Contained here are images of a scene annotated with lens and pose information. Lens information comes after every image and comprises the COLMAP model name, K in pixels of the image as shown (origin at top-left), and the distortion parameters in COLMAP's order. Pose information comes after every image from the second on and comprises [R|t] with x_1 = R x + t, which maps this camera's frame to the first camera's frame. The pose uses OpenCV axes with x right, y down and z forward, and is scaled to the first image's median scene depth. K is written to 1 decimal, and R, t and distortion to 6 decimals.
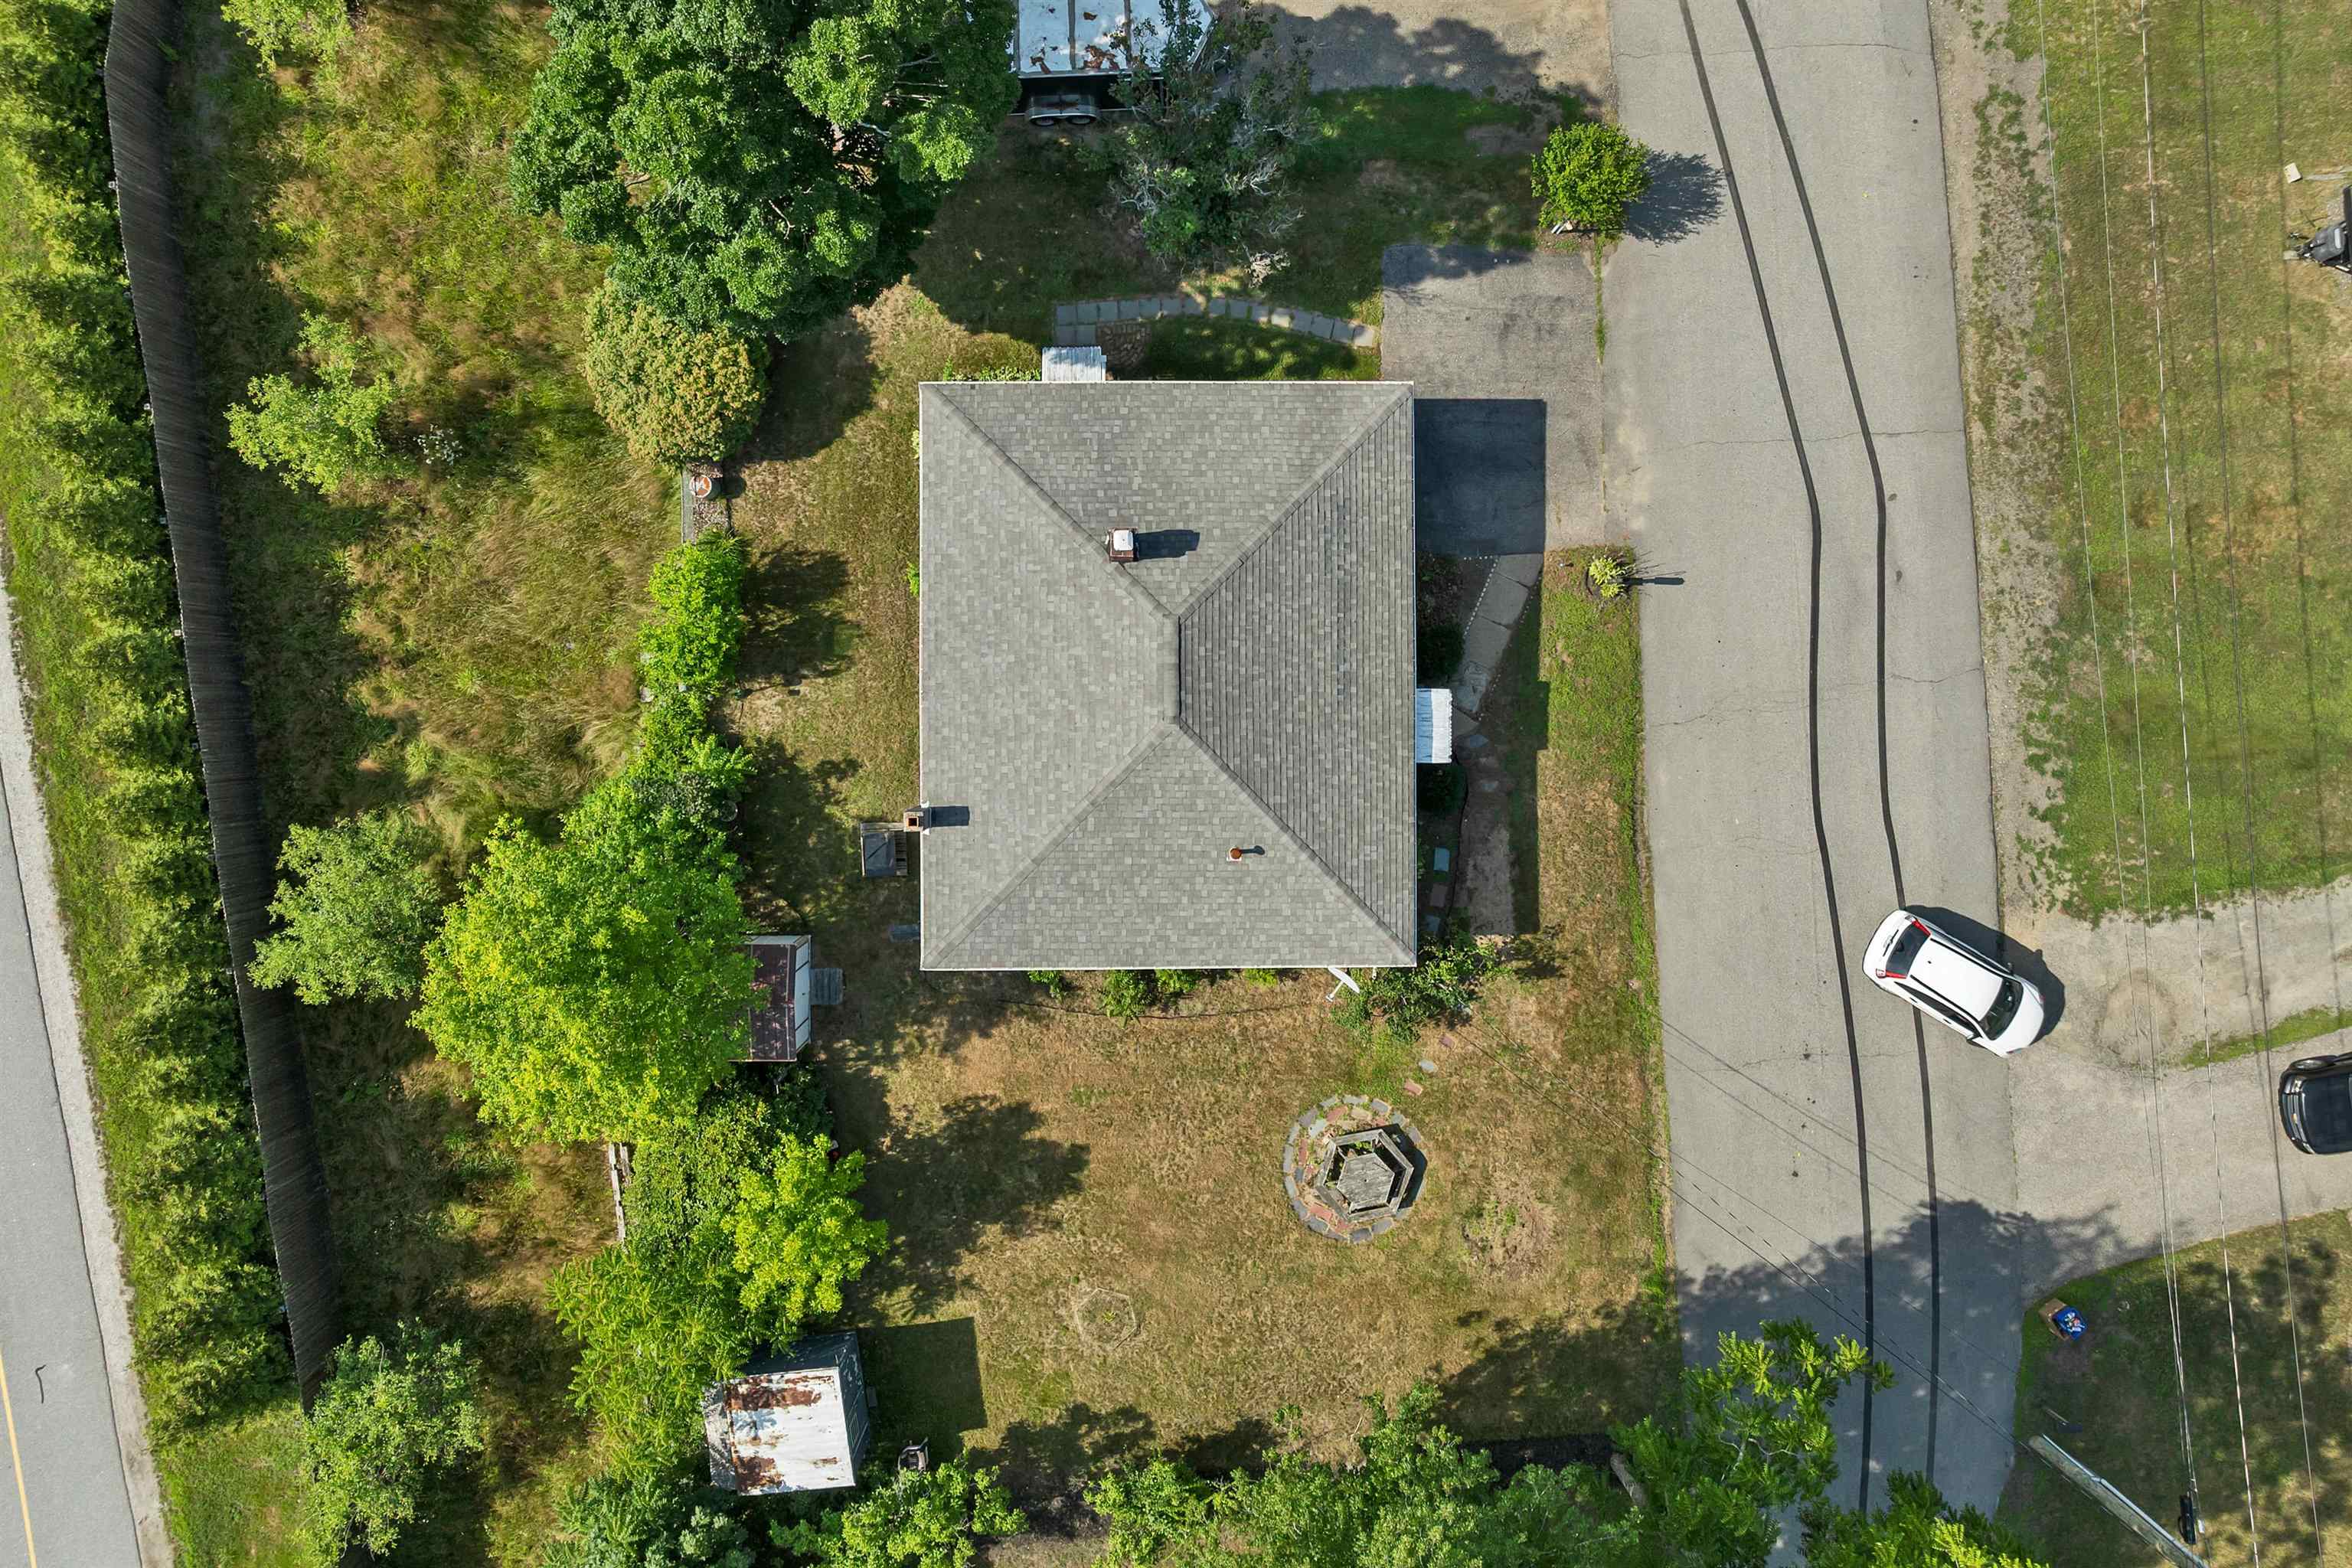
lens RADIAL K [[1692.1, 0, 1178.4], [0, 1692.1, 767.7], [0, 0, 1]] dist [-0.033771, 0.013574]
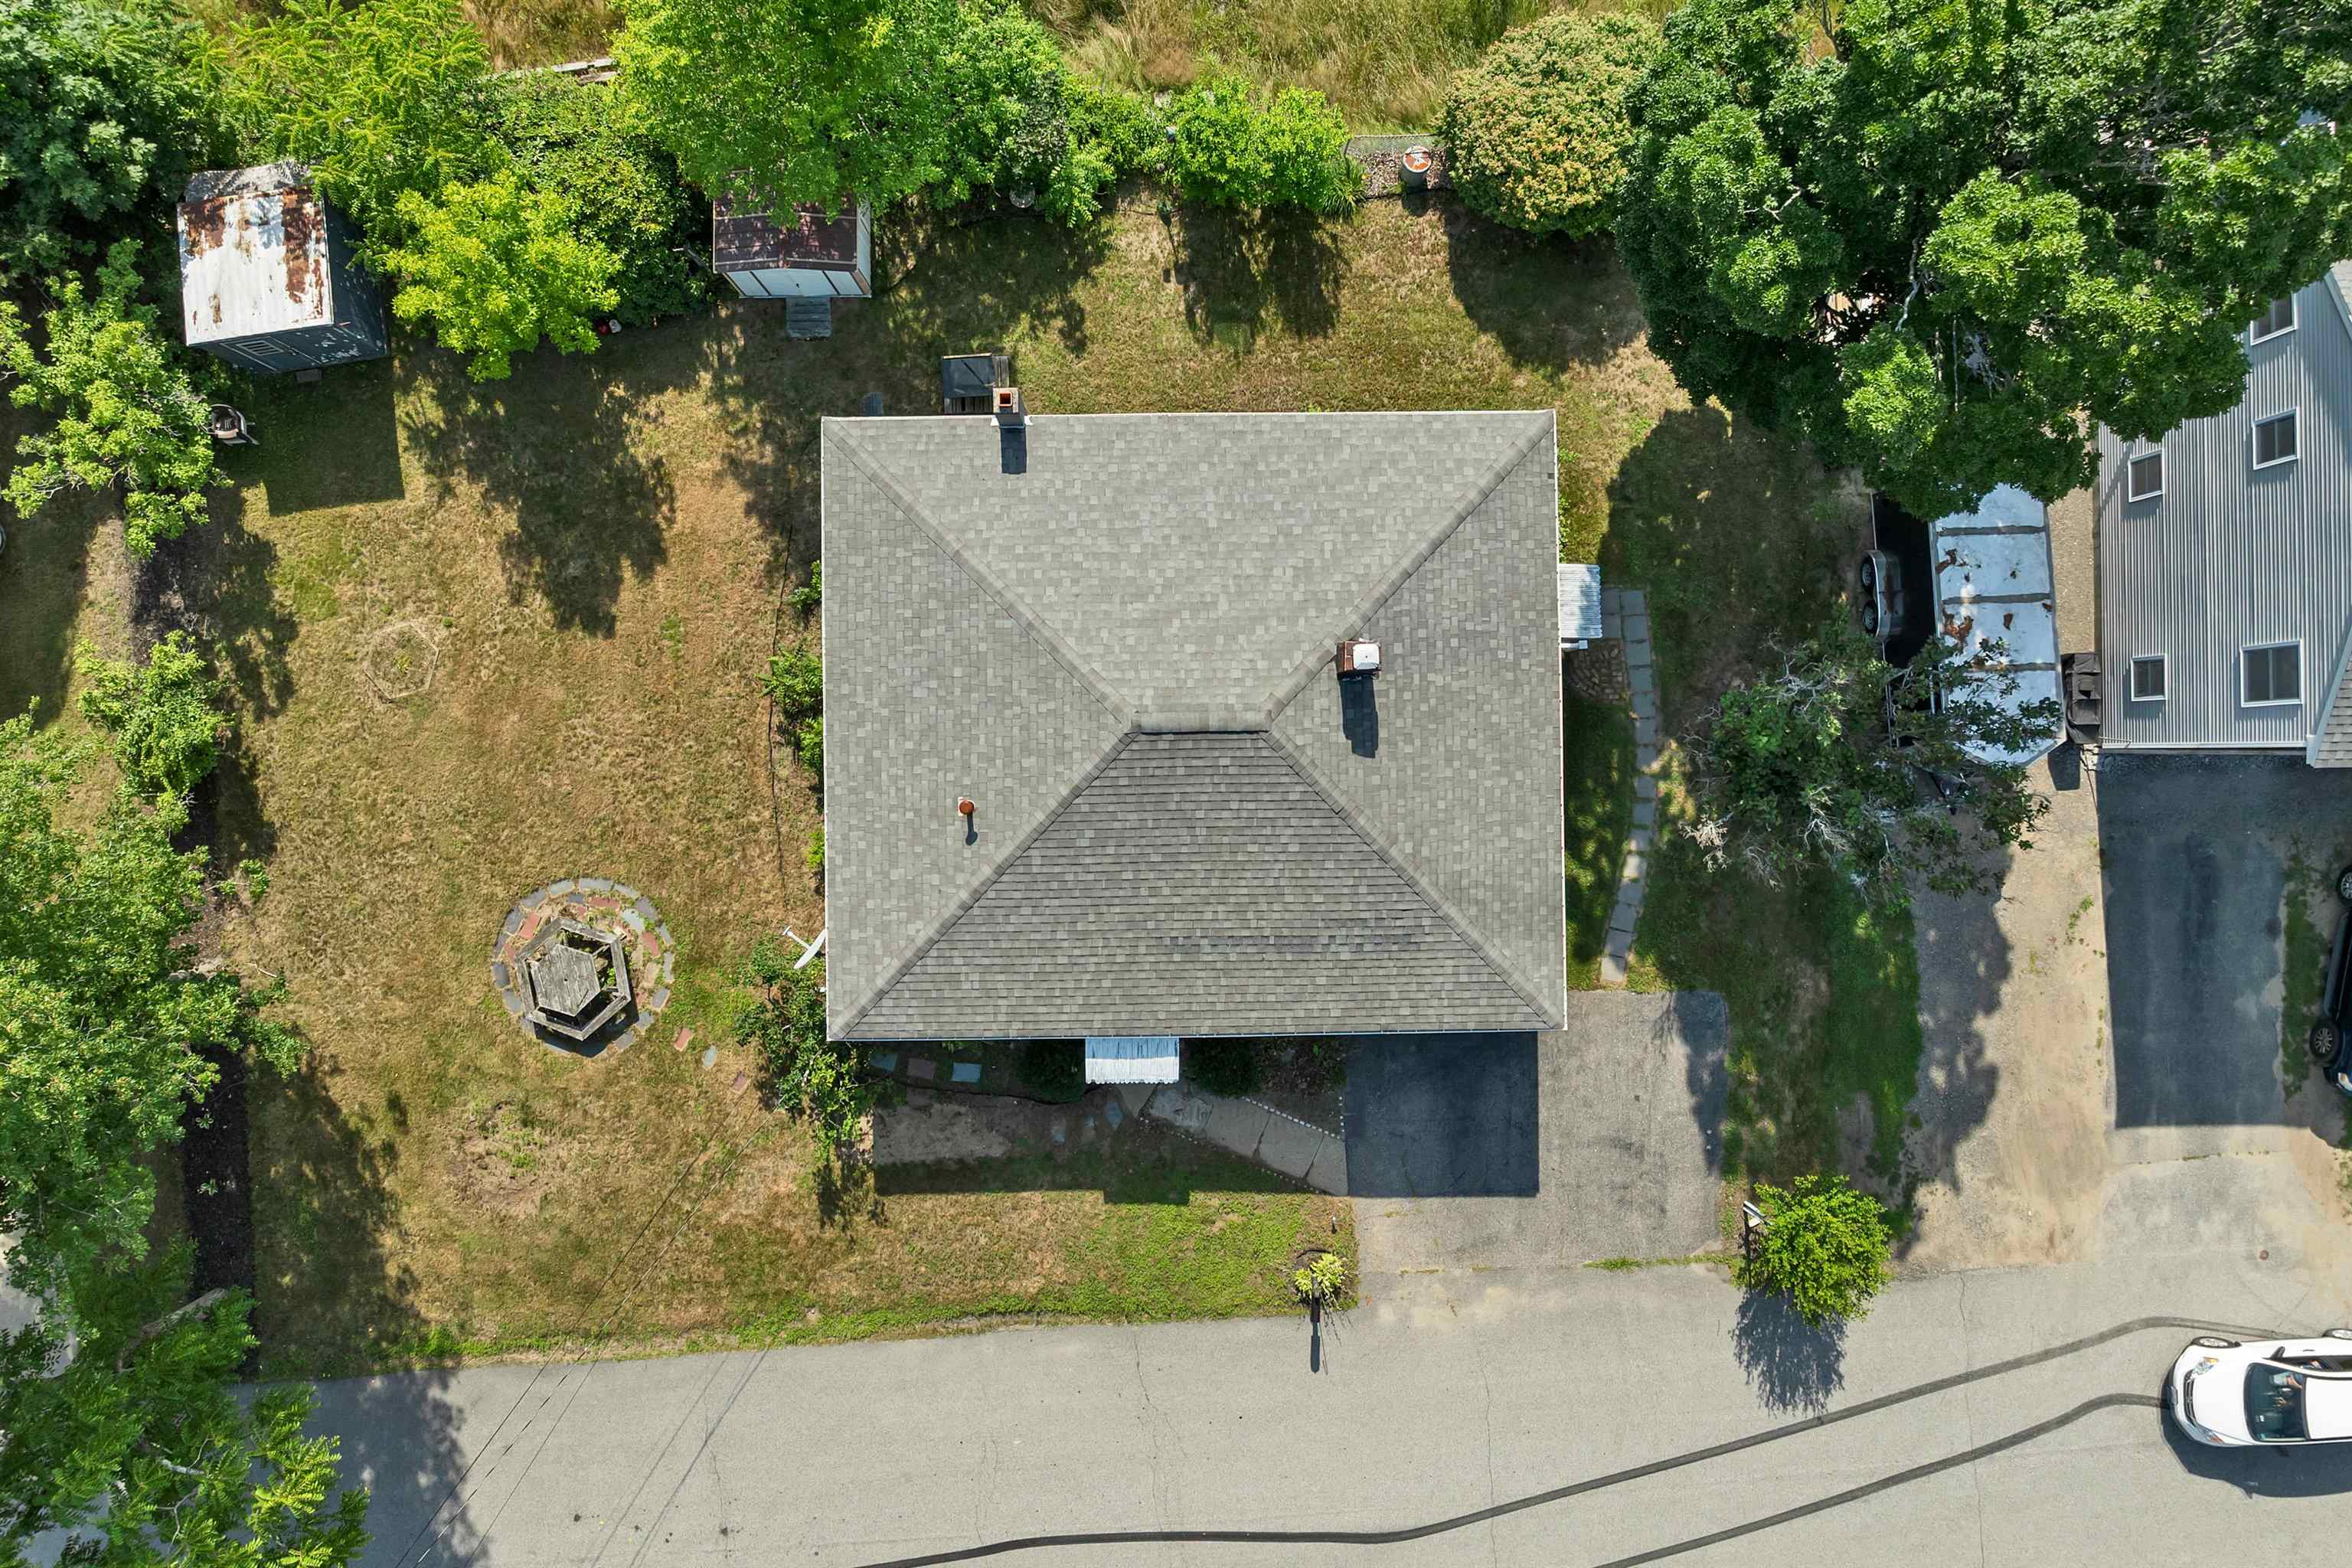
lens RADIAL K [[1692.1, 0, 1108.4], [0, 1692.1, 738.6], [0, 0, 1]] dist [-0.033771, 0.013574]
pose [[0.007253, 0.999077, -0.042336, 0.032322], [-0.999939, 0.006893, -0.008646, -0.007422], [-0.008347, 0.042396, 0.999066, 0.191749]]
